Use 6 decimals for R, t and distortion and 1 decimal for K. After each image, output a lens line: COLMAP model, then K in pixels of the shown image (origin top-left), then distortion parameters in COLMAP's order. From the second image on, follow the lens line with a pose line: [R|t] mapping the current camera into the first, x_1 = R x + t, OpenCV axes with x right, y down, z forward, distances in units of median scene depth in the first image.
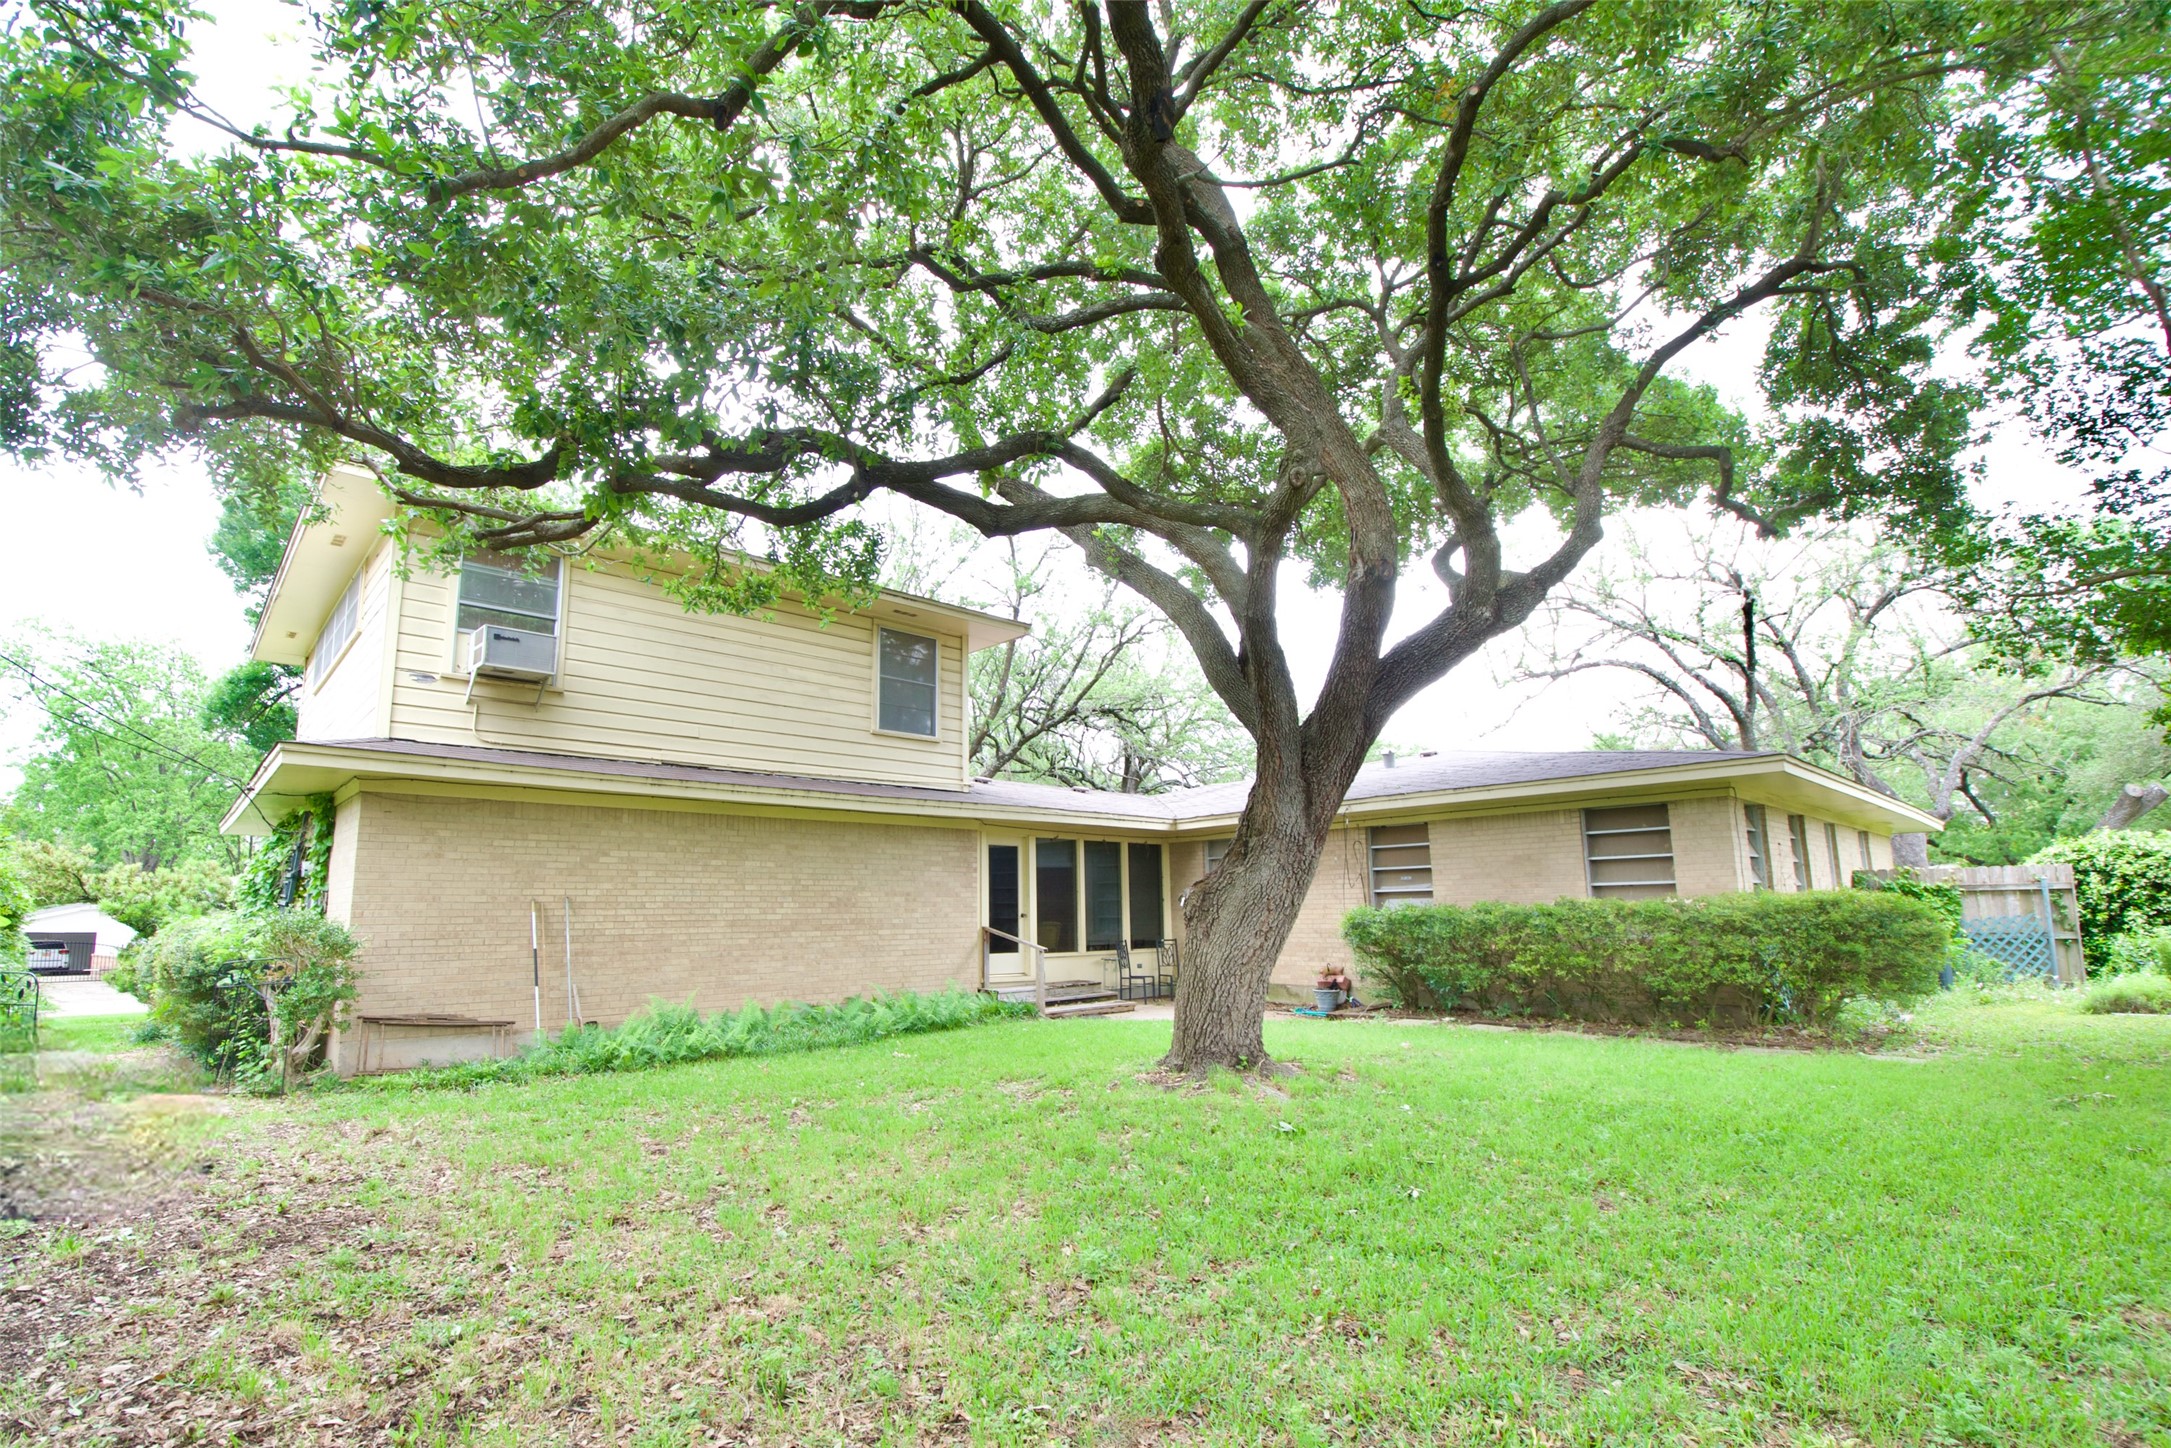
lens RADIAL K [[997.6, 0, 1085.7], [0, 997.6, 761.2], [0, 0, 1]] dist [0.000235, -0.012840]
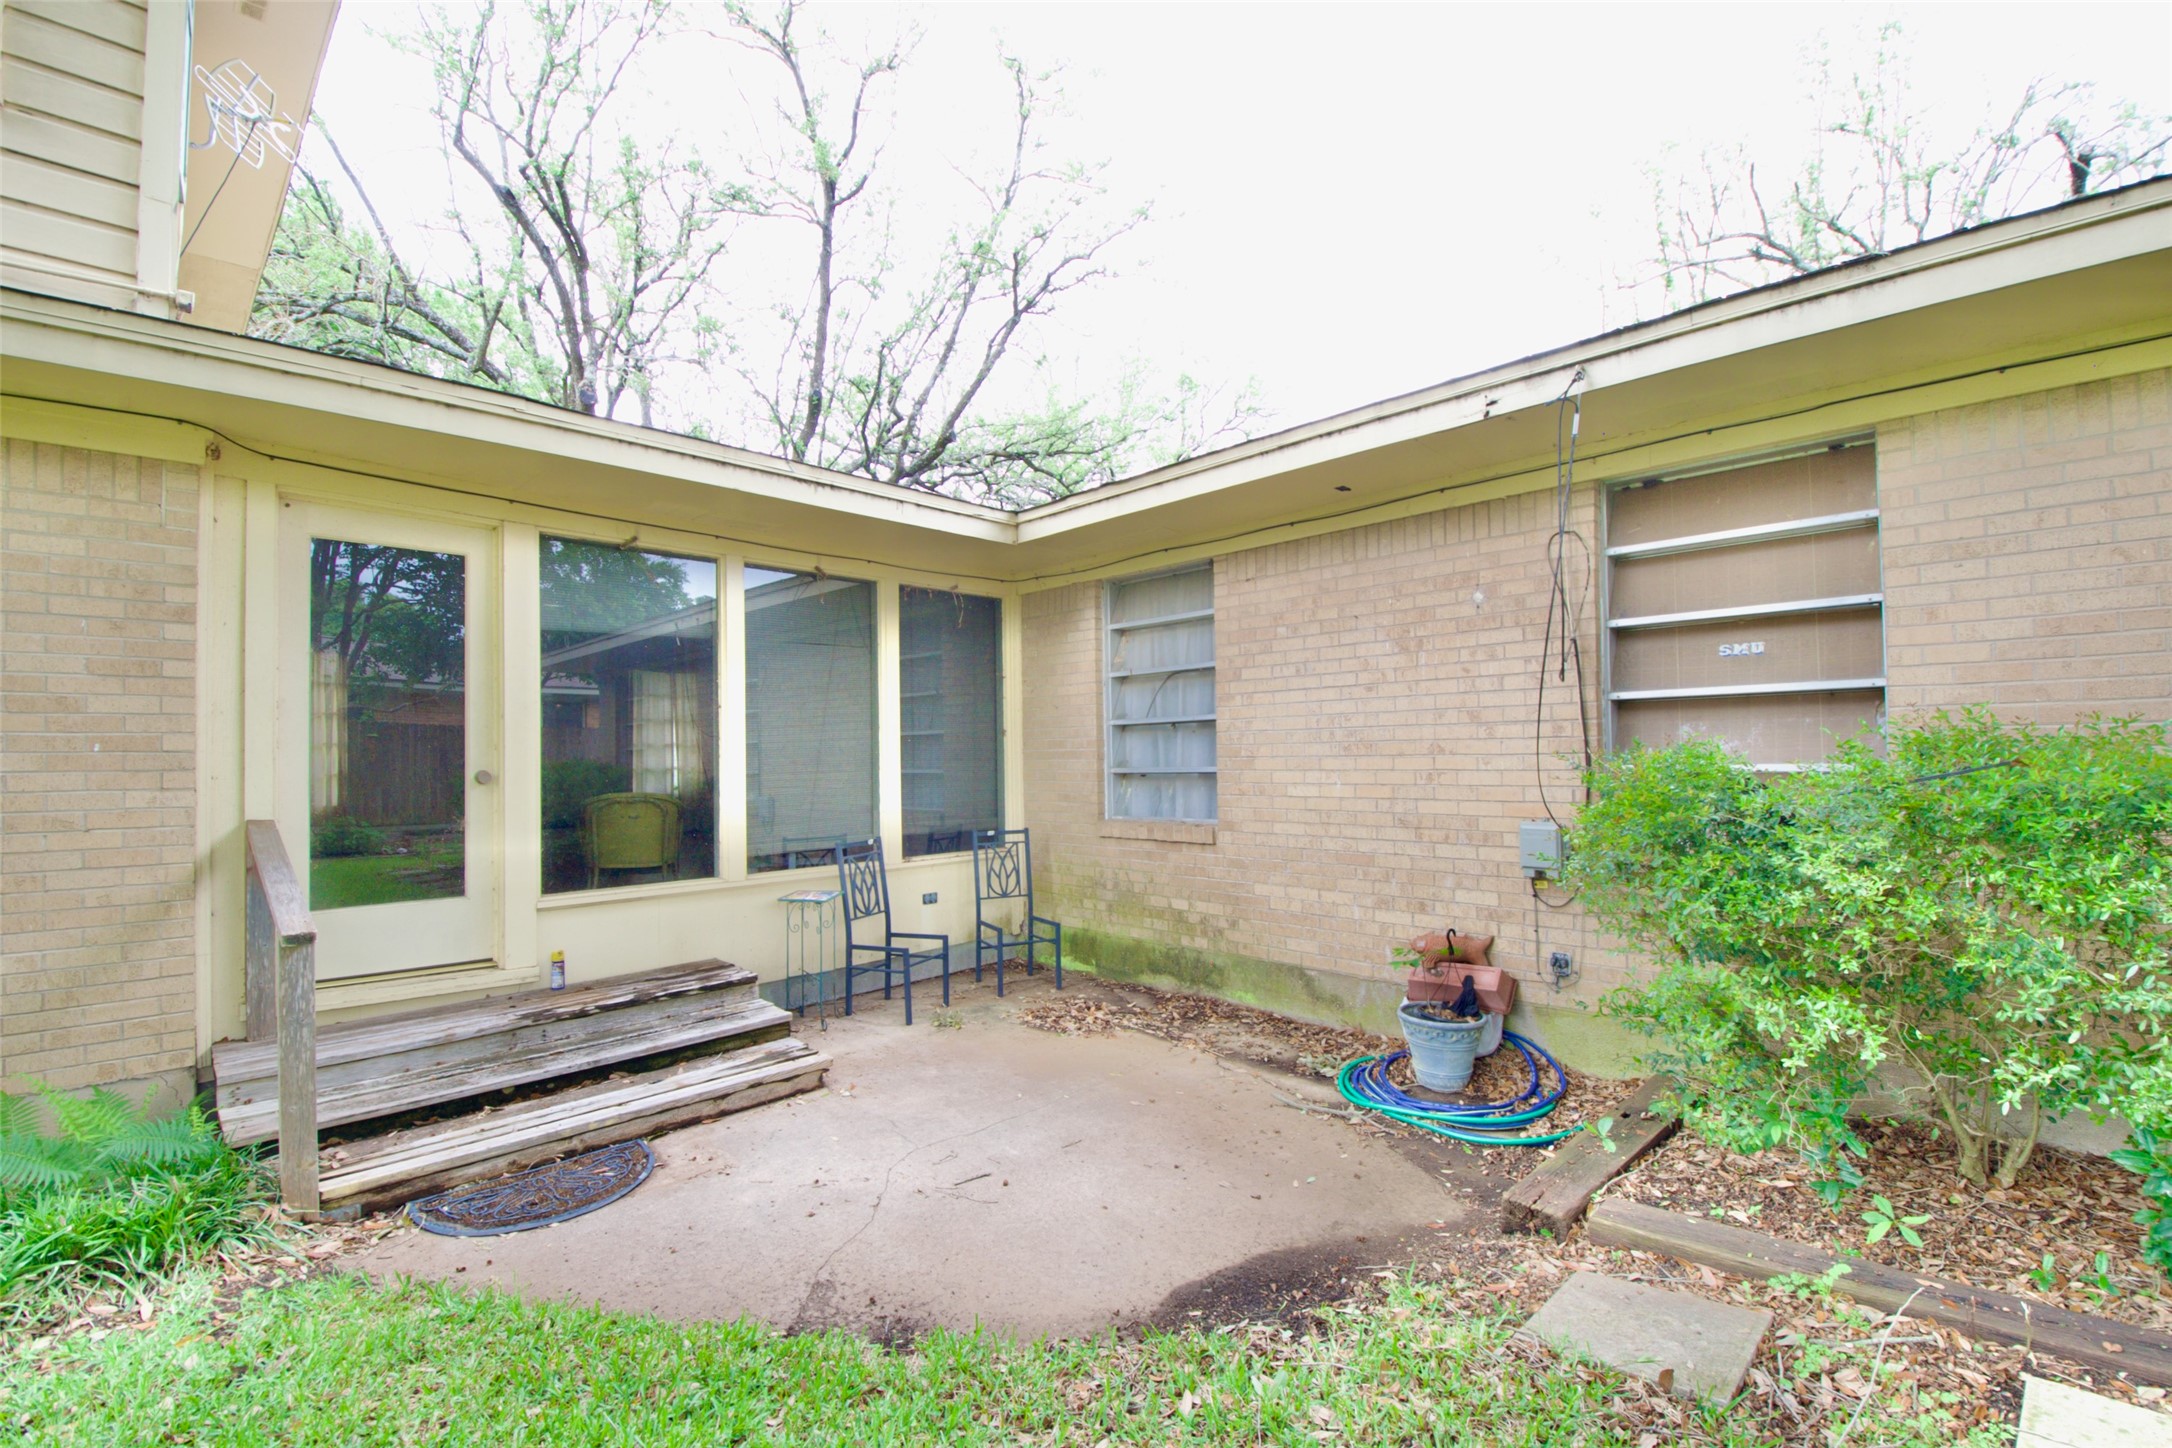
lens RADIAL K [[998.1, 0, 1086.2], [0, 998.1, 761.2], [0, 0, 1]] dist [0.000235, -0.012840]
pose [[0.999851, -0.004041, 0.016773, 0.150366], [0.001408, 0.988058, 0.154077, 0.124143], [-0.017195, -0.154030, 0.987917, 0.843085]]
